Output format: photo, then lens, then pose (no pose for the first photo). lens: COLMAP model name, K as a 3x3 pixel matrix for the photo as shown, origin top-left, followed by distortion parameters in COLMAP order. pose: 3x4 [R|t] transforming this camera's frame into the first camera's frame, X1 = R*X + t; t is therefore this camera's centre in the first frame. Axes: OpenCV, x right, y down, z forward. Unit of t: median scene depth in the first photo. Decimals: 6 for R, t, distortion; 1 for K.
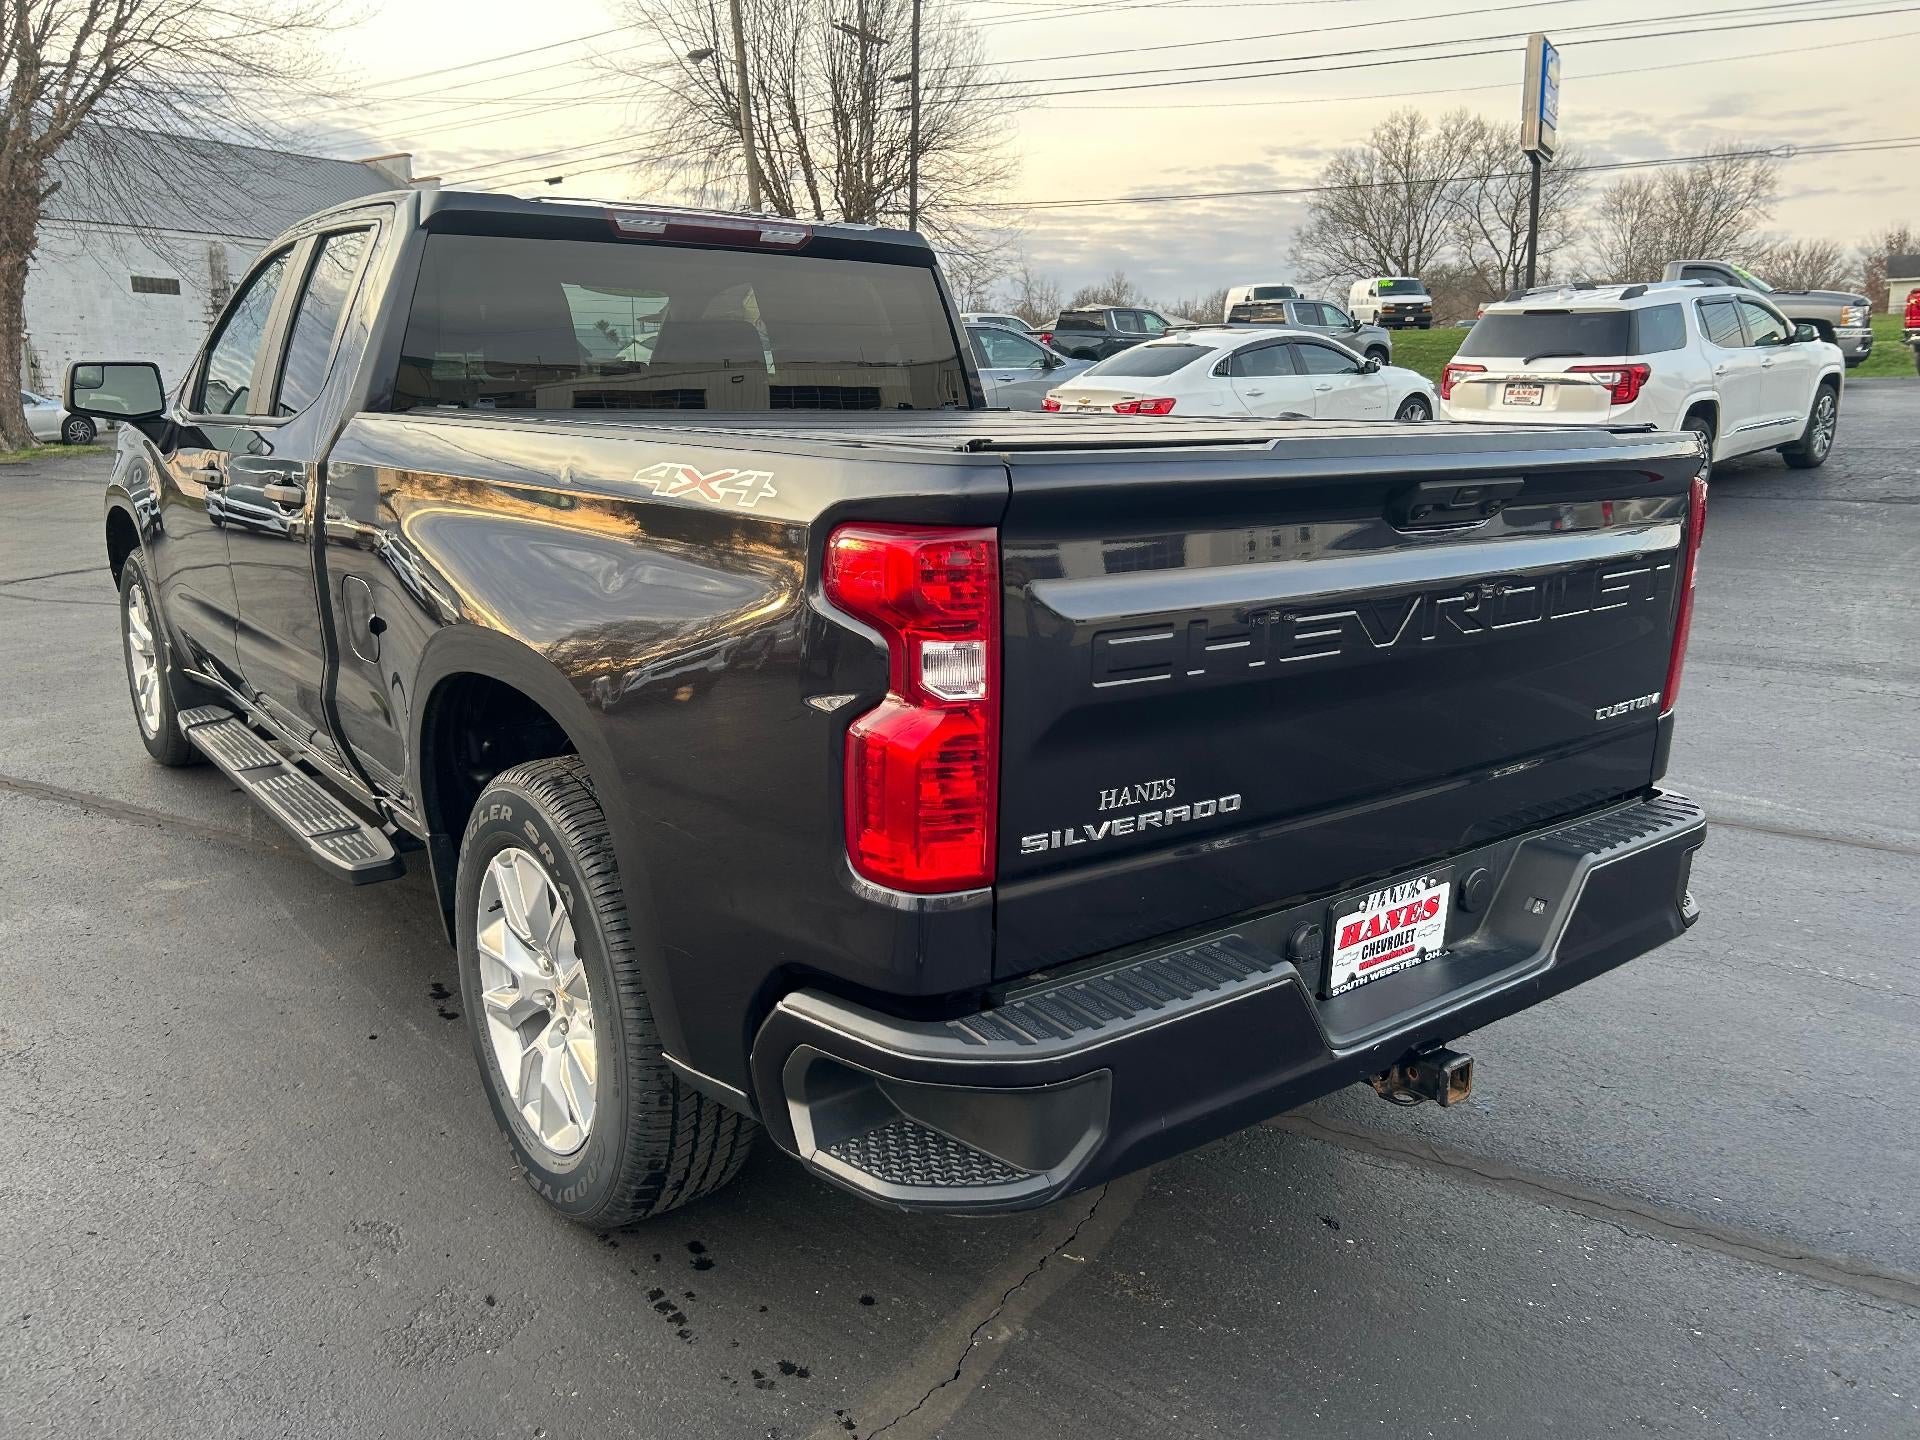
lens RADIAL K [[1445.5, 0, 960.0], [0, 1445.5, 720.0], [0, 0, 1]] dist [0.046499, -0.053599]
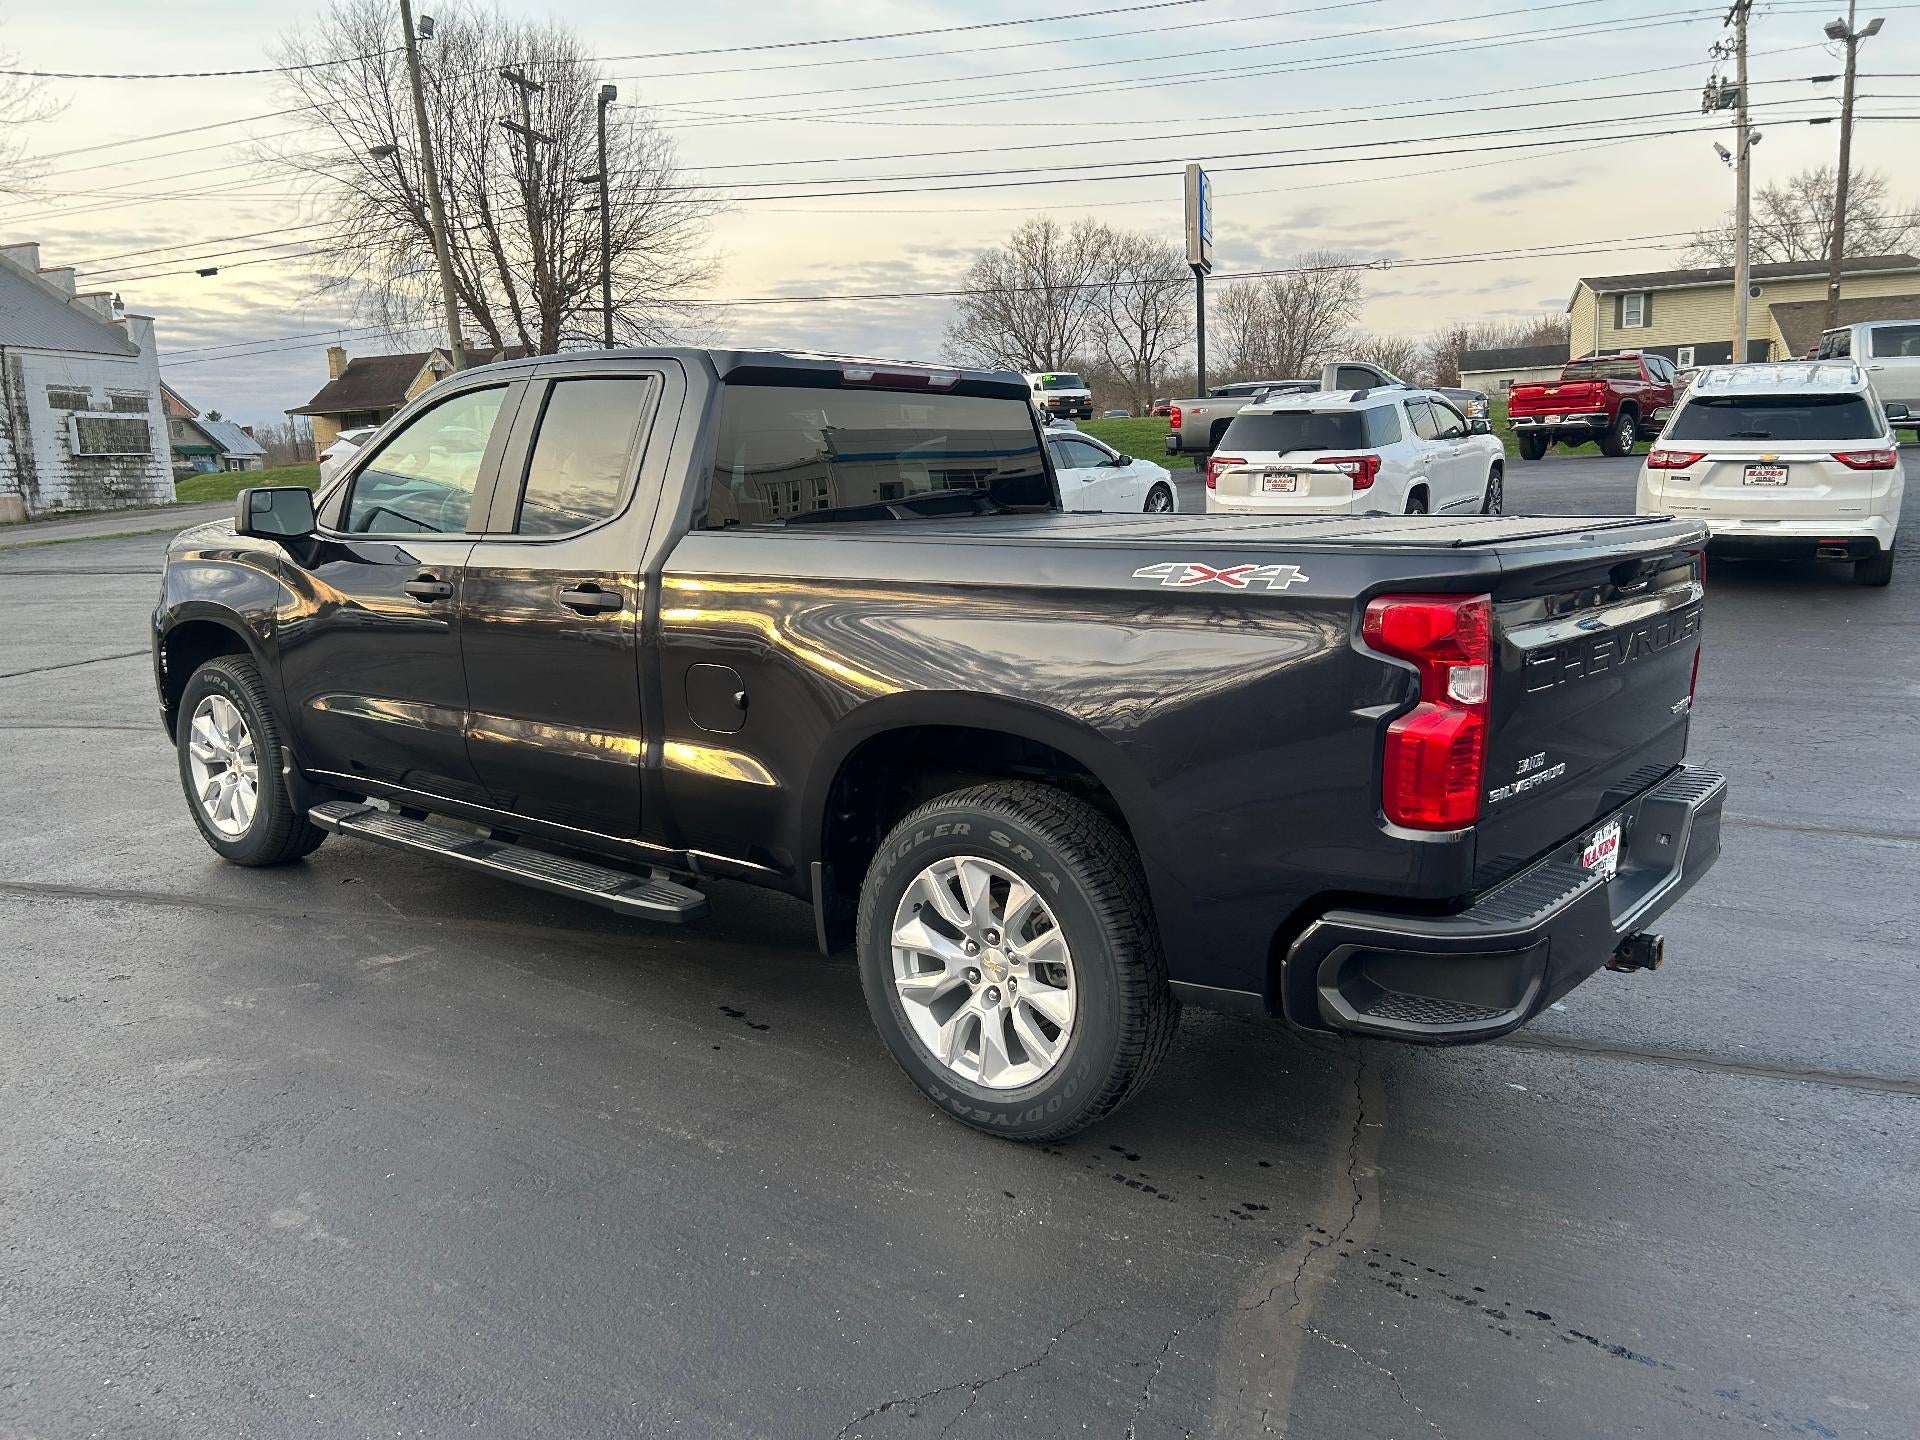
lens RADIAL K [[1445.5, 0, 958.7], [0, 1445.5, 715.2], [0, 0, 1]] dist [0.064089, -0.084377]
pose [[0.973277, -0.054863, 0.222983, -0.133329], [0.068470, 0.996204, -0.053748, 0.006891], [-0.219187, 0.067579, 0.973340, -0.063556]]
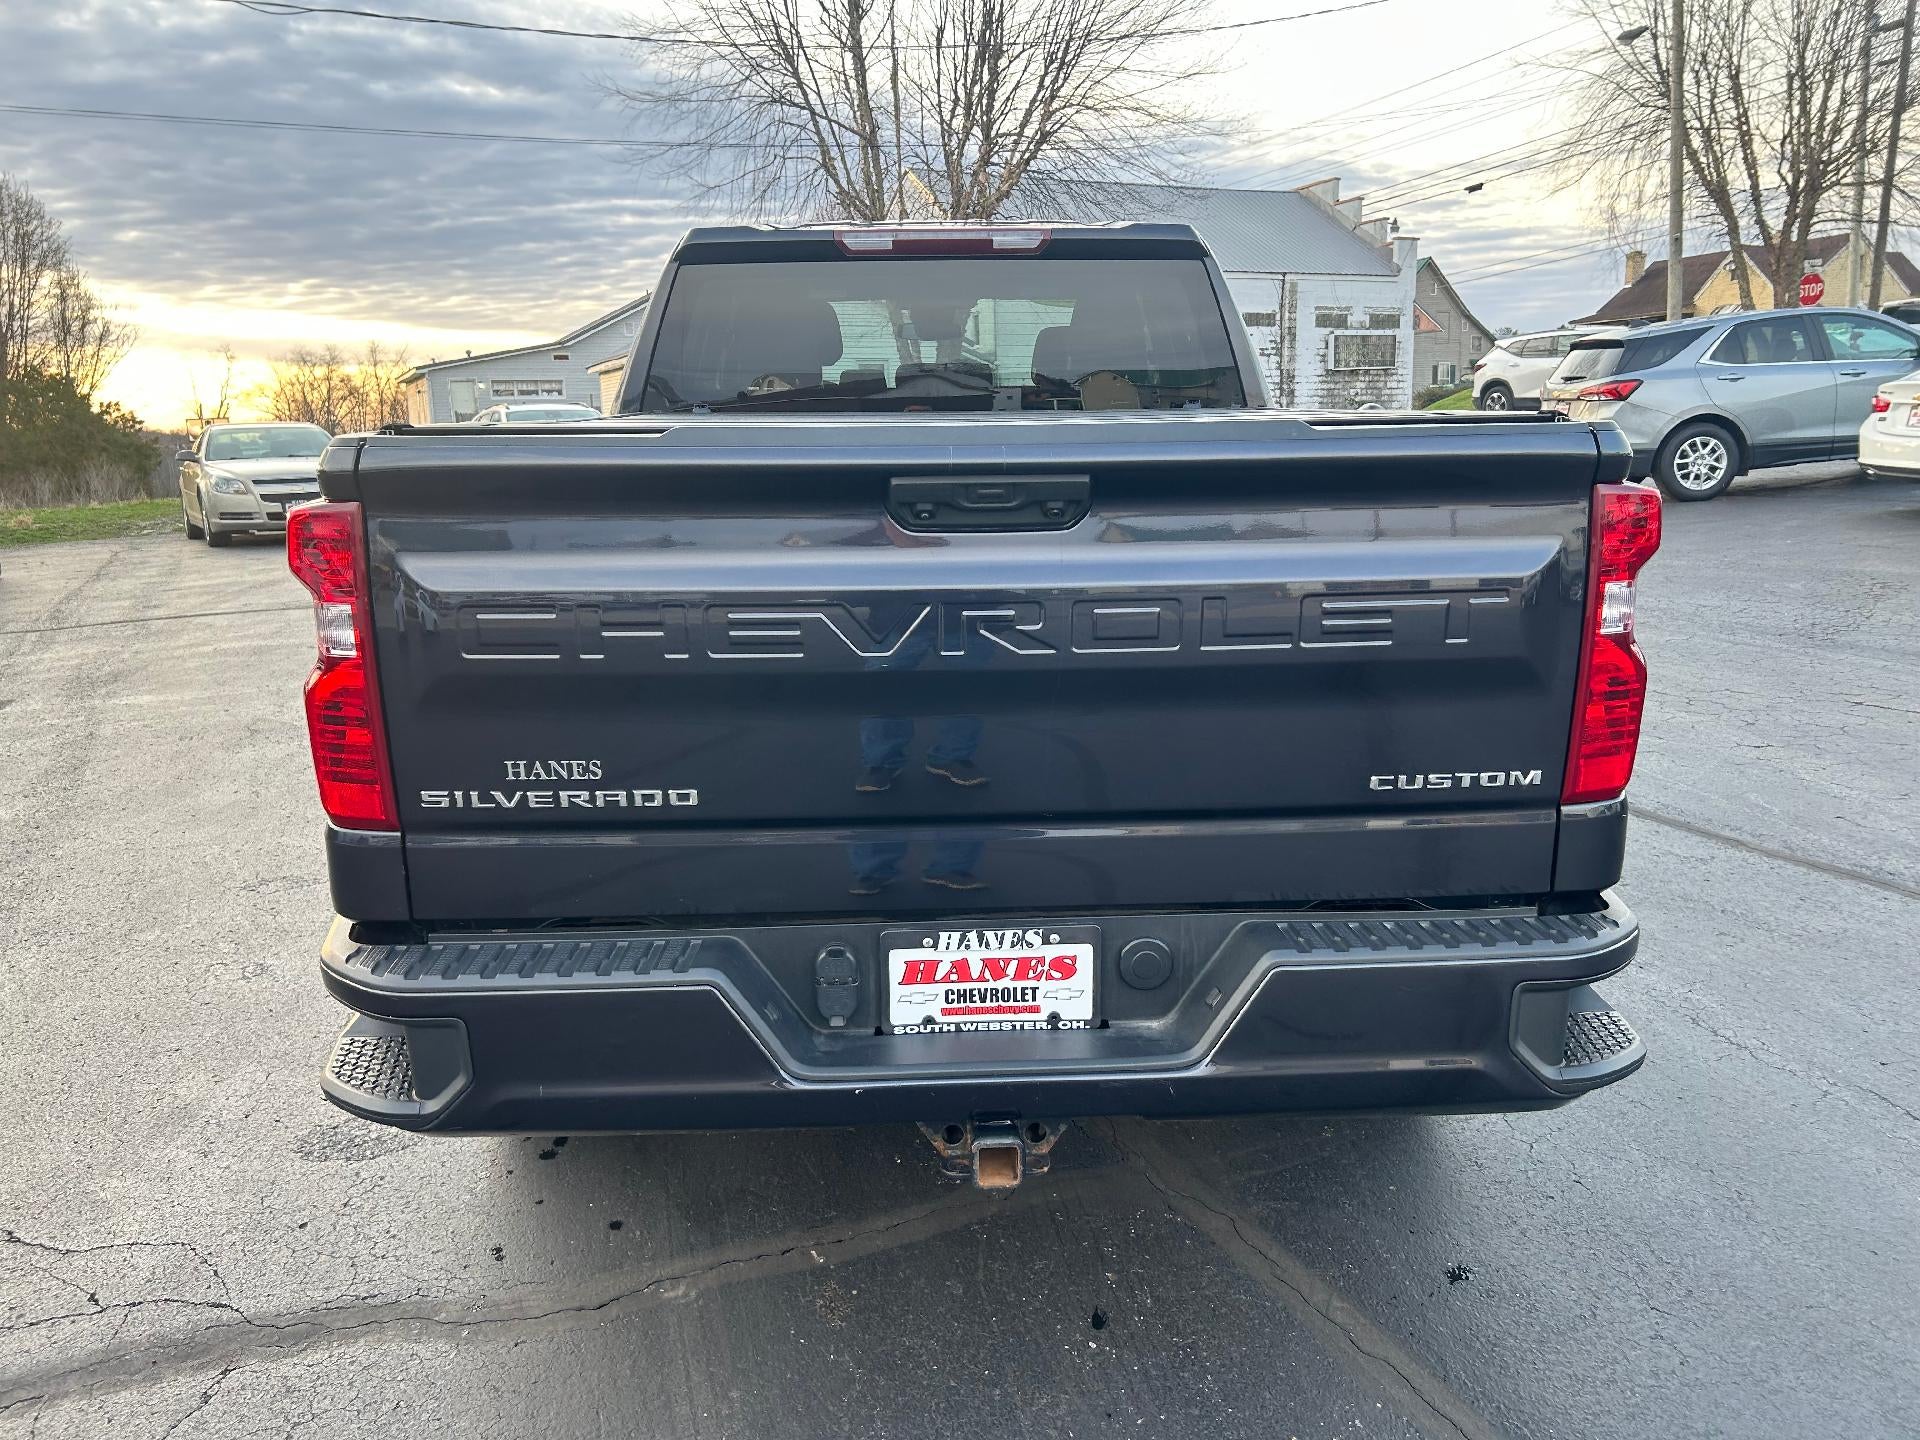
lens RADIAL K [[1434.2, 0, 975.6], [0, 1434.2, 721.9], [0, 0, 1]] dist [0.060848, -0.055089]
pose [[0.820331, 0.109418, -0.561324, 0.153954], [-0.112572, 0.993218, 0.029091, -0.007605], [0.560700, 0.039325, 0.827084, 0.051552]]
